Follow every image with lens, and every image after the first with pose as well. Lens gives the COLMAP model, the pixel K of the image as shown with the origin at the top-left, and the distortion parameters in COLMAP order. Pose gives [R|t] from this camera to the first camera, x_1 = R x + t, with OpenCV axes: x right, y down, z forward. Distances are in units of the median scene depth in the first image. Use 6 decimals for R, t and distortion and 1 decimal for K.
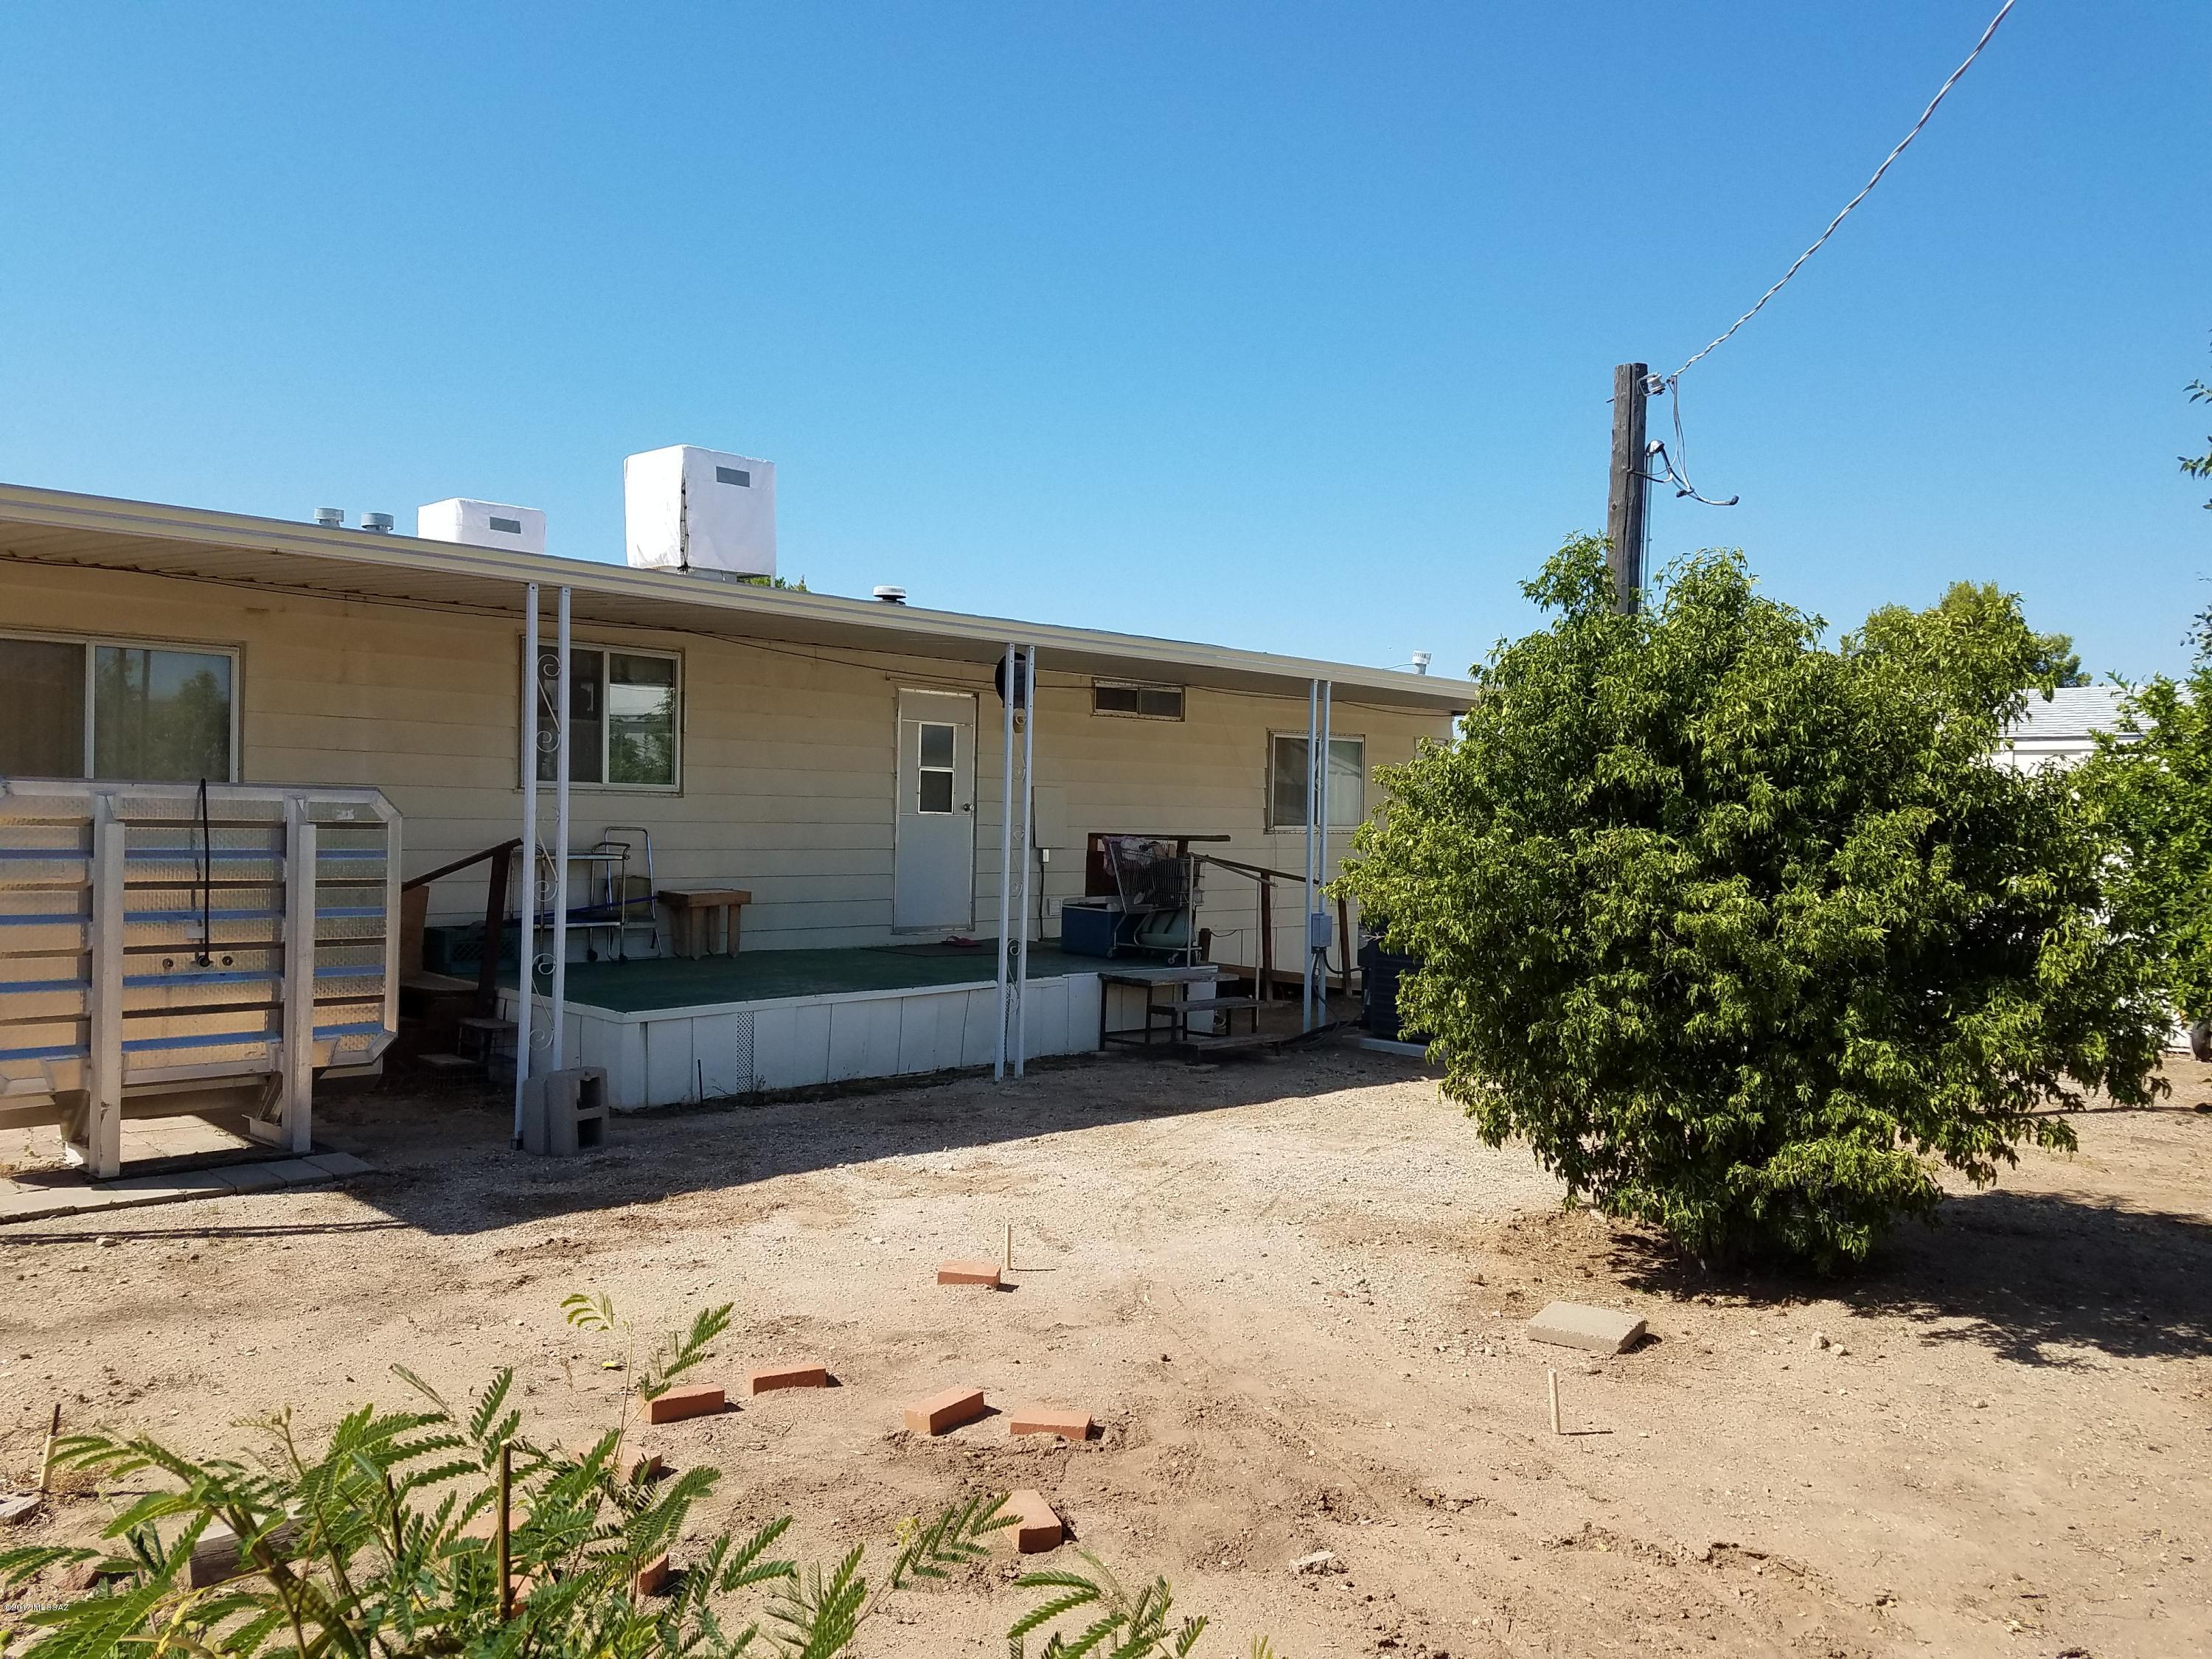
lens RADIAL K [[1661.8, 0, 1111.4], [0, 1661.8, 831.5], [0, 0, 1]] dist [0.021471, -0.035272]
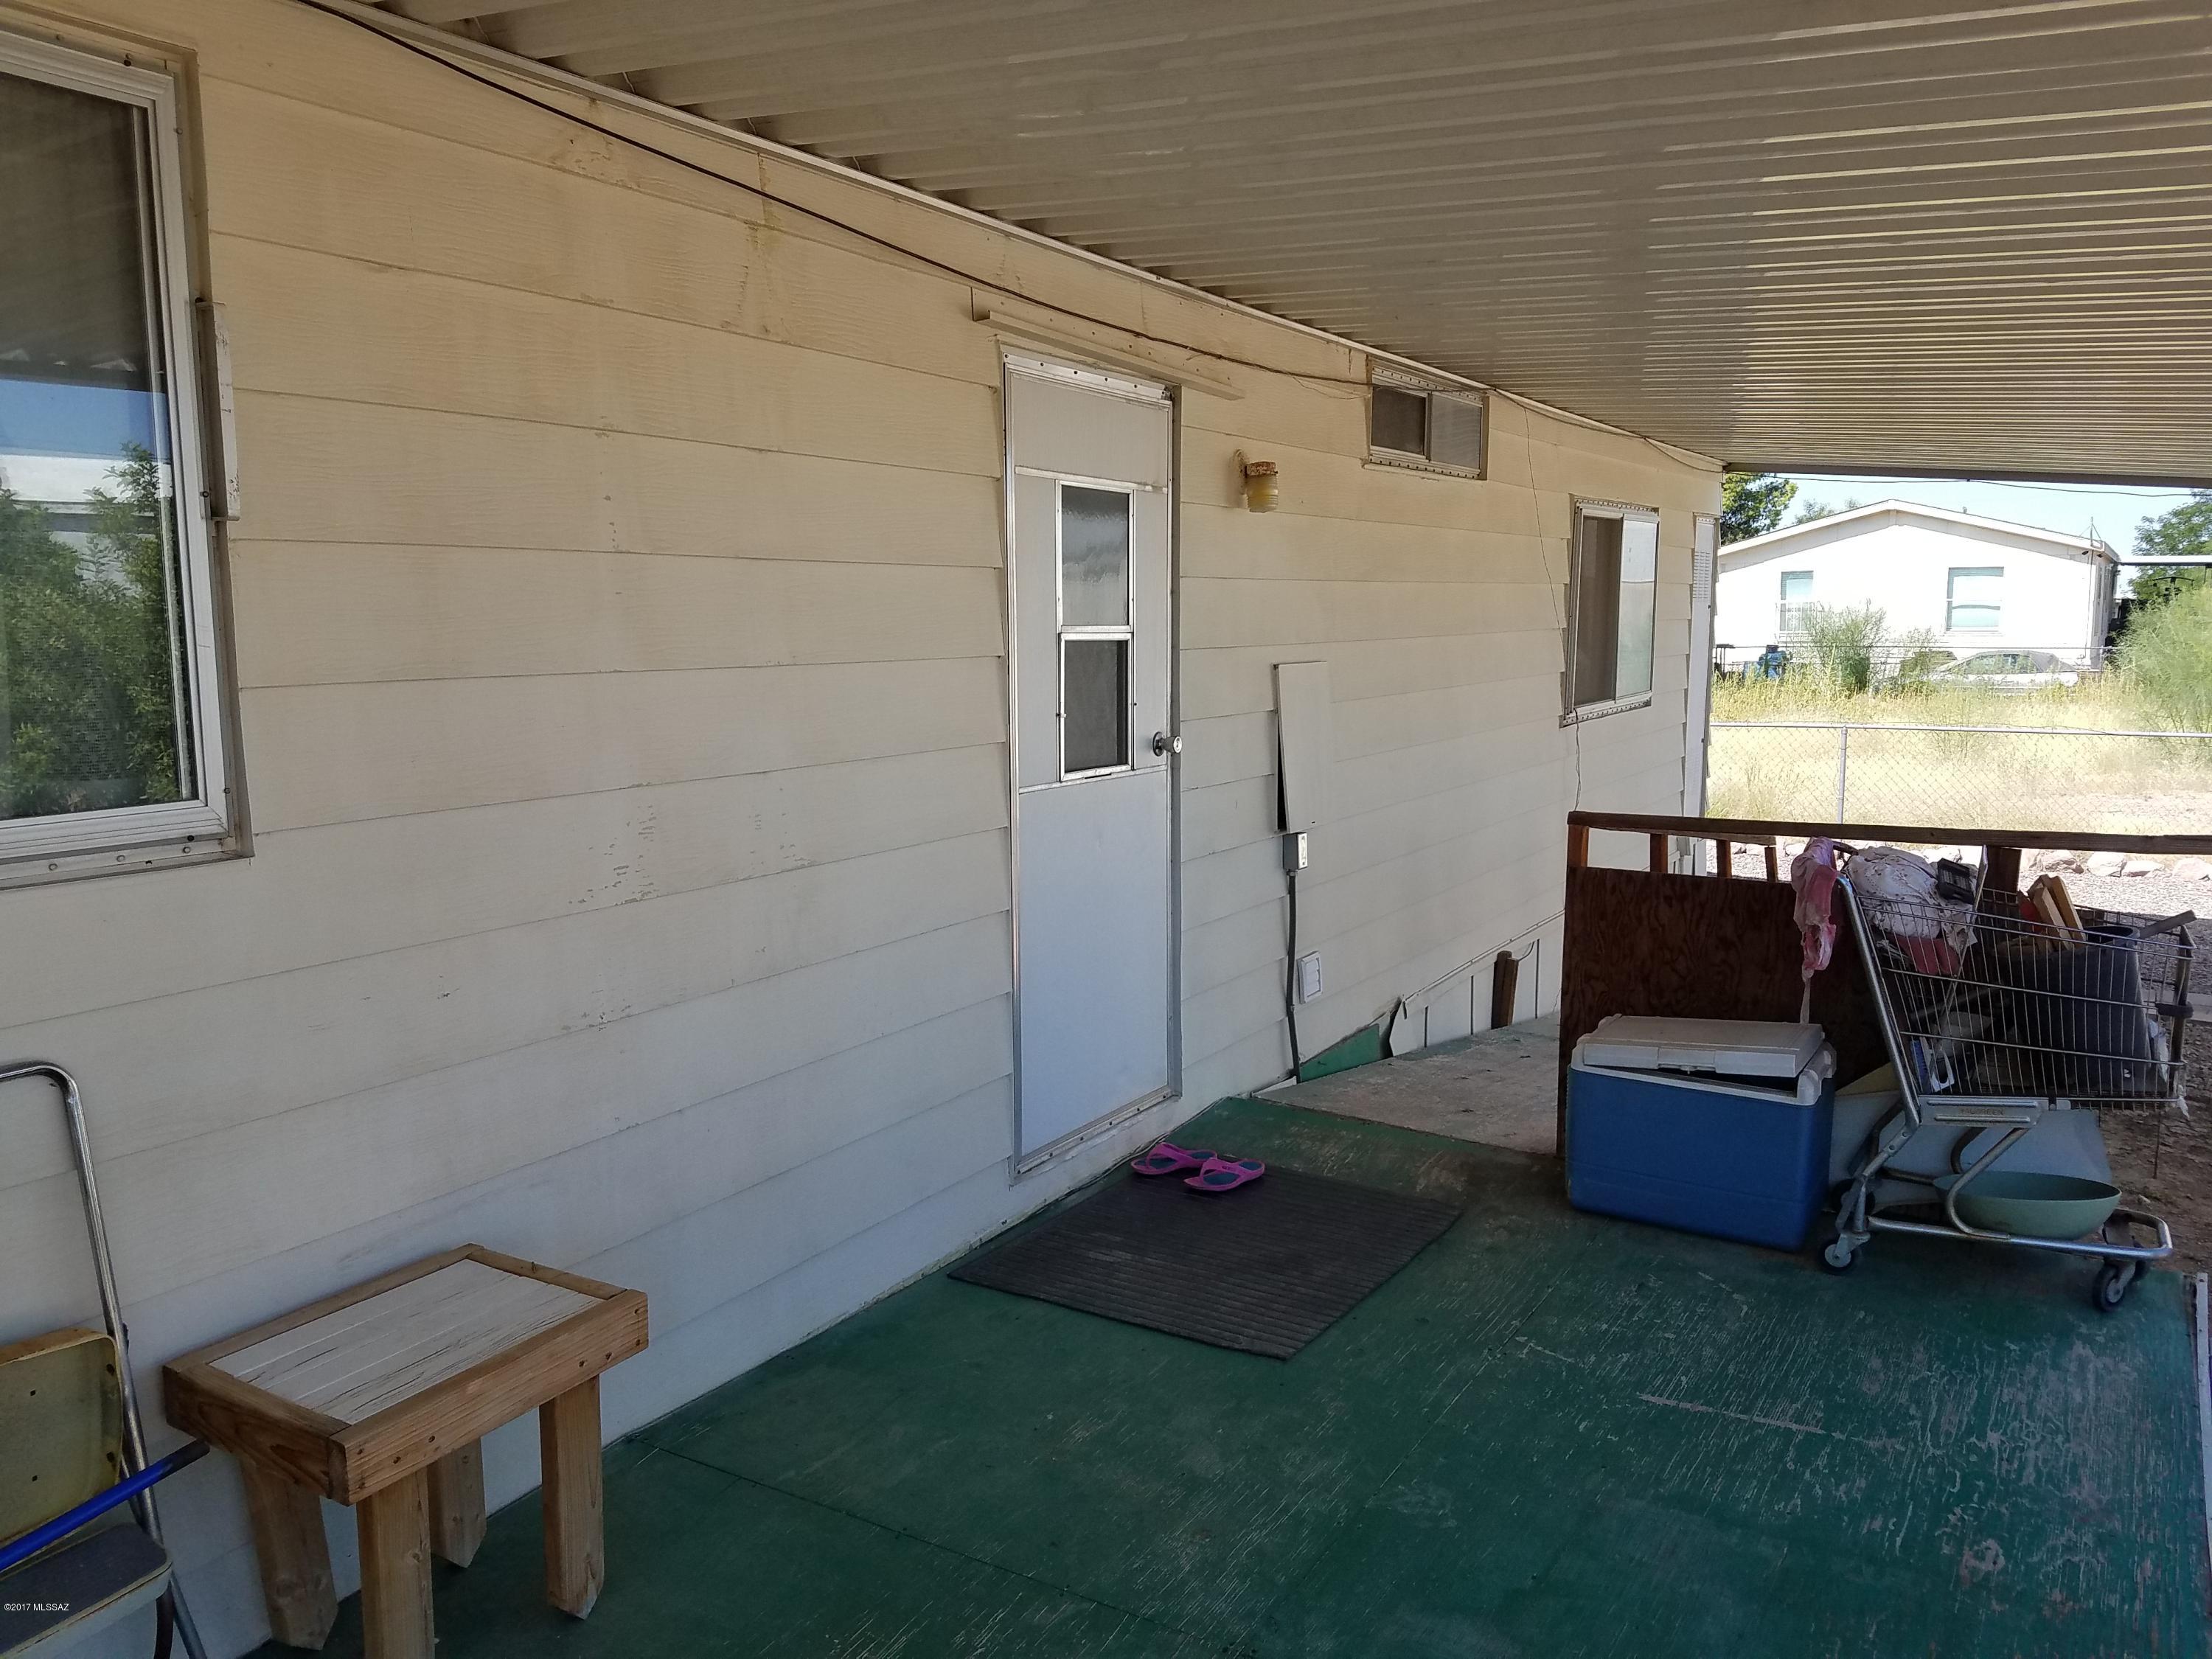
lens RADIAL K [[1661.8, 0, 1057.5], [0, 1661.8, 831.9], [0, 0, 1]] dist [0.021471, -0.035272]
pose [[0.972893, -0.056291, 0.224298, -0.186262], [0.028670, 0.991799, 0.124550, -0.038804], [-0.229470, -0.114744, 0.966529, 0.705125]]
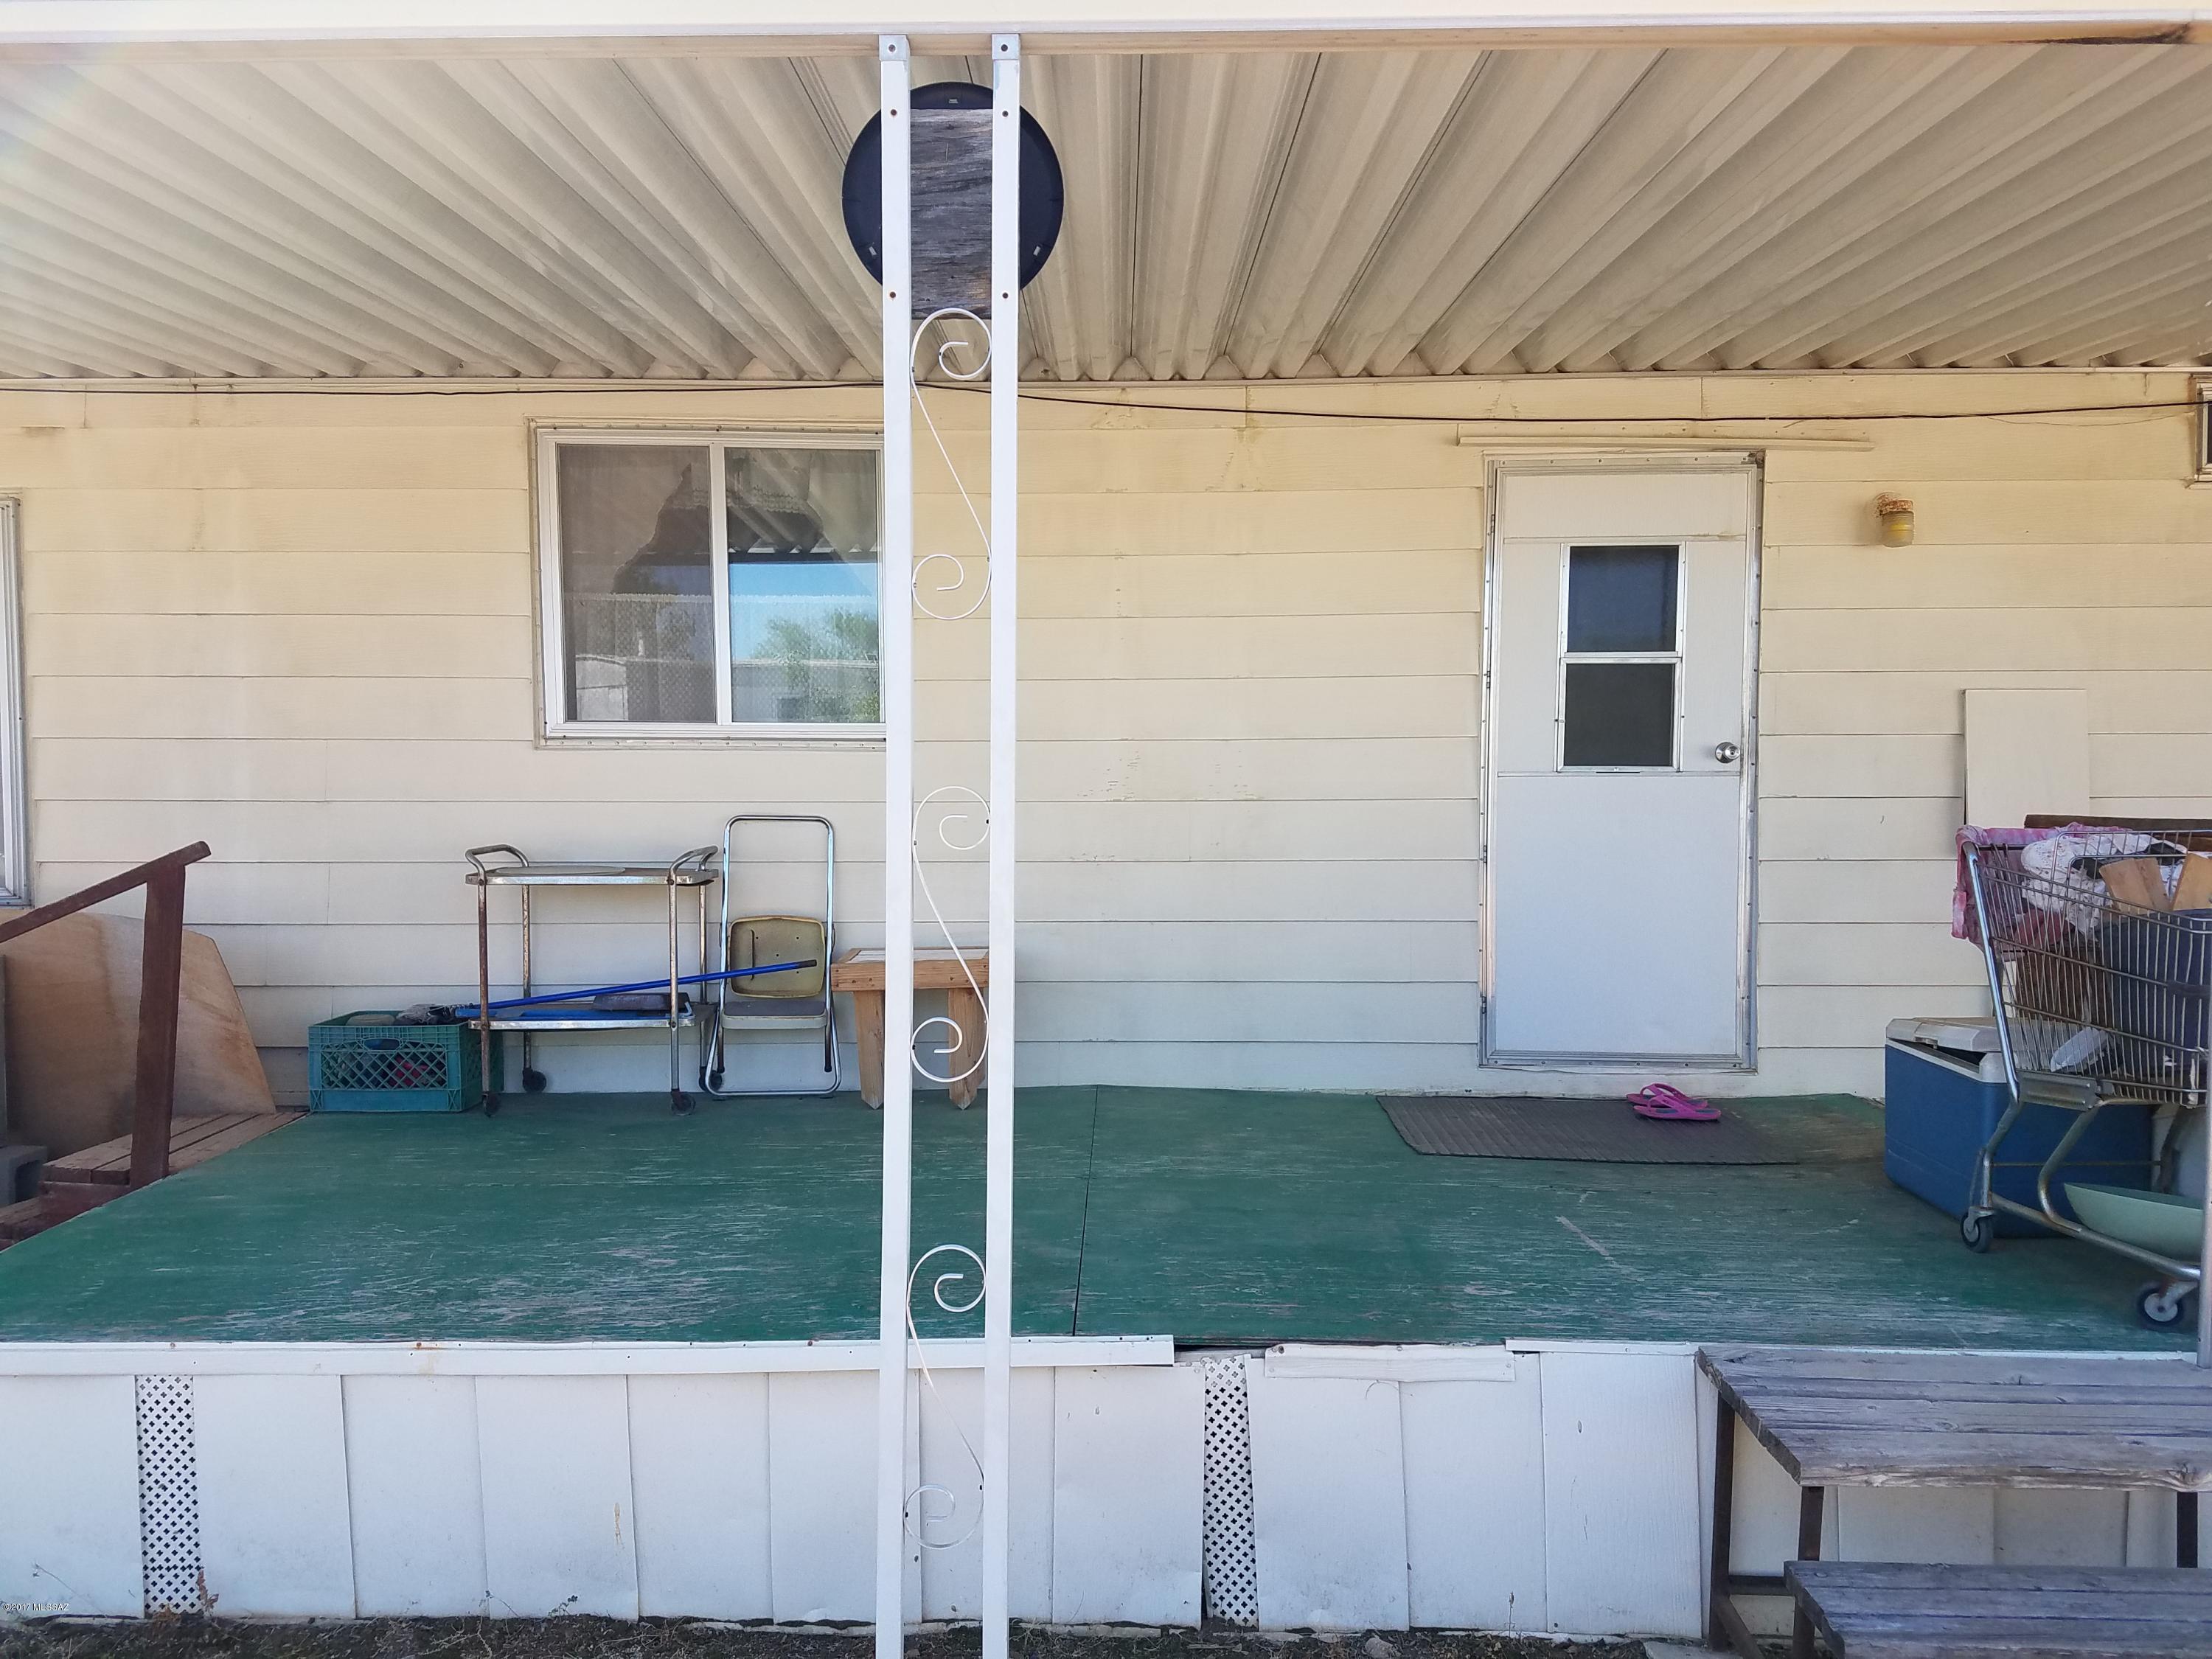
lens RADIAL K [[1661.8, 0, 1117.6], [0, 1661.8, 850.5], [0, 0, 1]] dist [0.021471, -0.035272]
pose [[0.679952, 0.000837, -0.733257, 0.102952], [0.008698, 0.999920, 0.009207, 0.003636], [0.733205, -0.012638, 0.679890, 0.649170]]
